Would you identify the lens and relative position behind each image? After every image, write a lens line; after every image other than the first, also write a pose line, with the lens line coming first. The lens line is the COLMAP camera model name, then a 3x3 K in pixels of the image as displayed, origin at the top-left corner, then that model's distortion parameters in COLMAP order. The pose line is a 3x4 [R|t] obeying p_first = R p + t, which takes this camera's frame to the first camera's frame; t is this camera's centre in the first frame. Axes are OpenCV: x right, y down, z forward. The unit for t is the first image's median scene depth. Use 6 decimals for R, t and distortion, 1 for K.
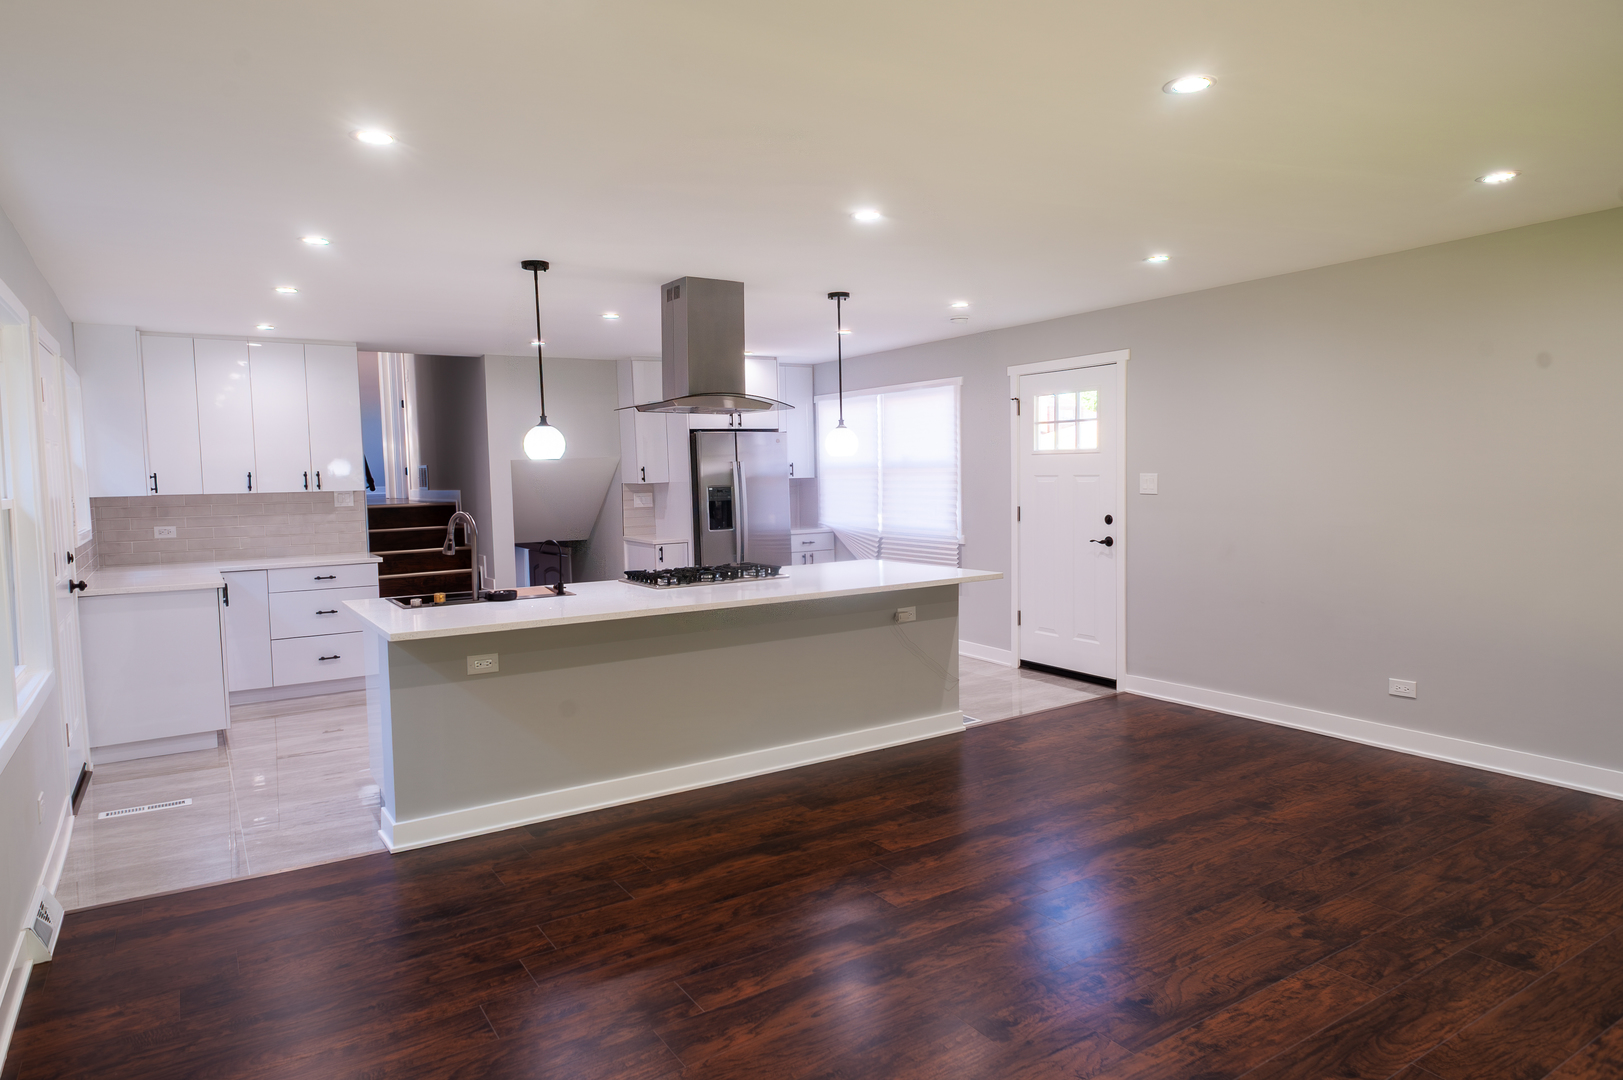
lens RADIAL K [[935.6, 0, 811.5], [0, 935.6, 540.0], [0, 0, 1]] dist [0.002064, 0.001388]
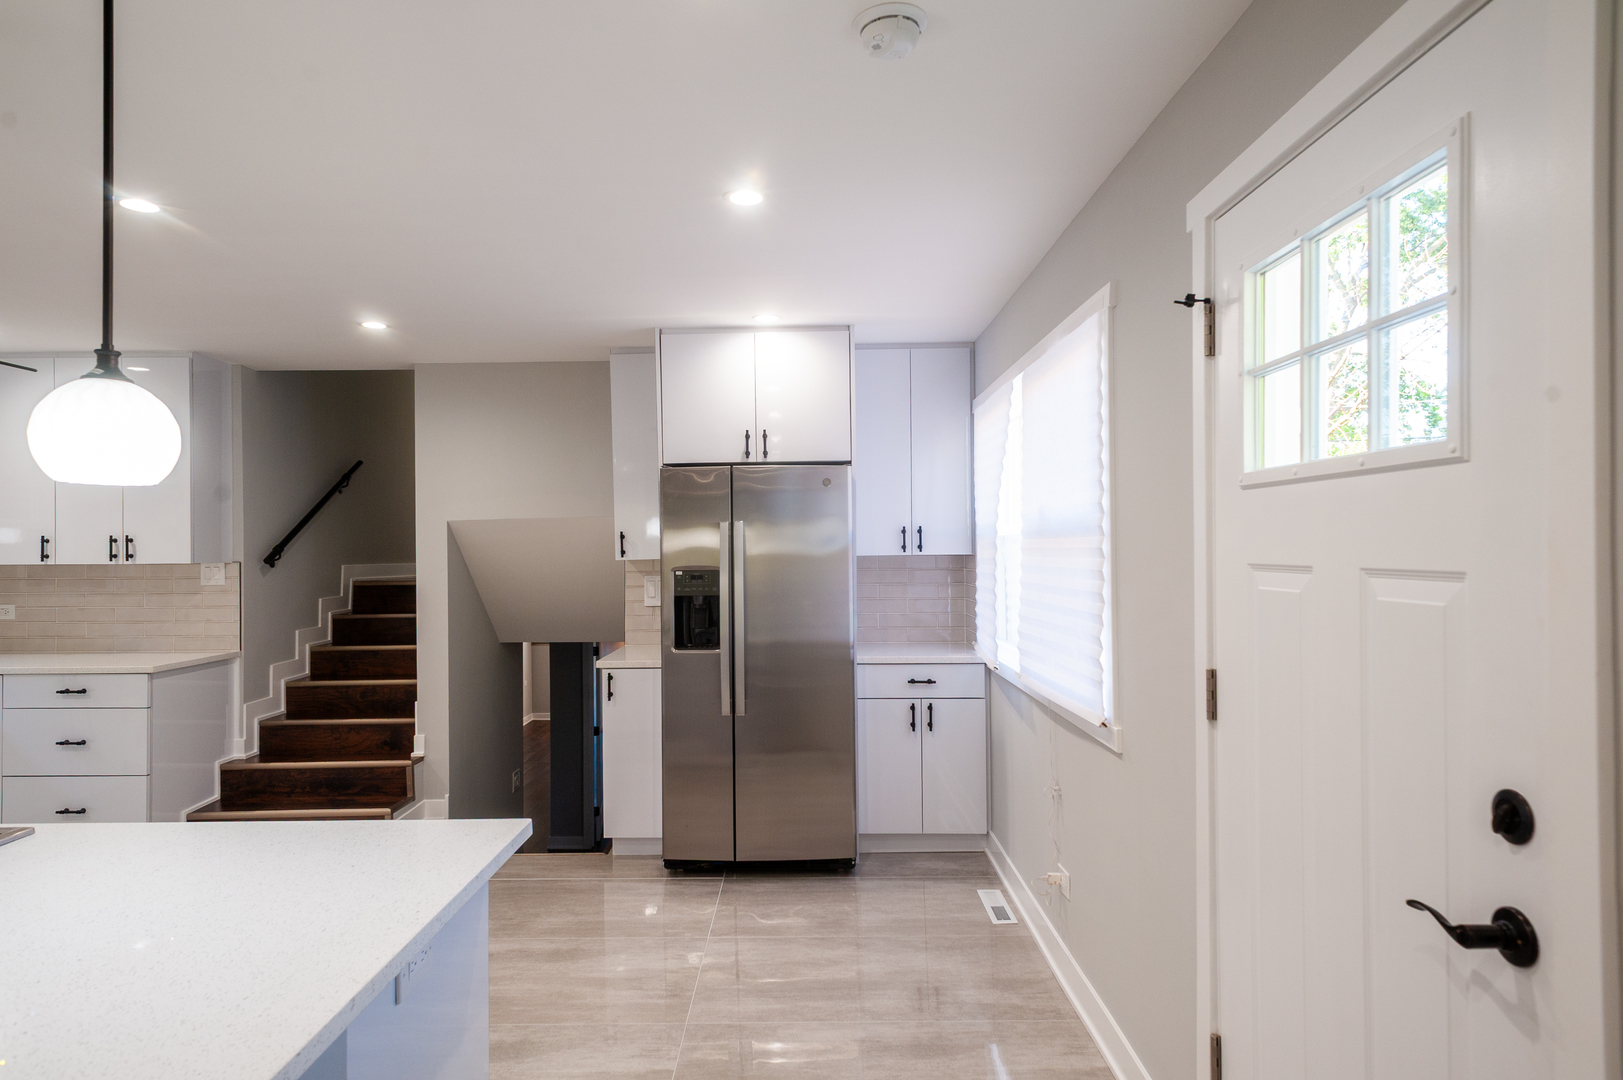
lens RADIAL K [[902.0, 0, 811.5], [0, 902.0, 540.0], [0, 0, 1]] dist [-0.000685, 0.000288]
pose [[0.840262, 0.008511, -0.542113, 0.274016], [-0.048197, 0.997091, -0.059050, -0.054701], [0.540034, 0.075746, 0.838228, 0.711100]]
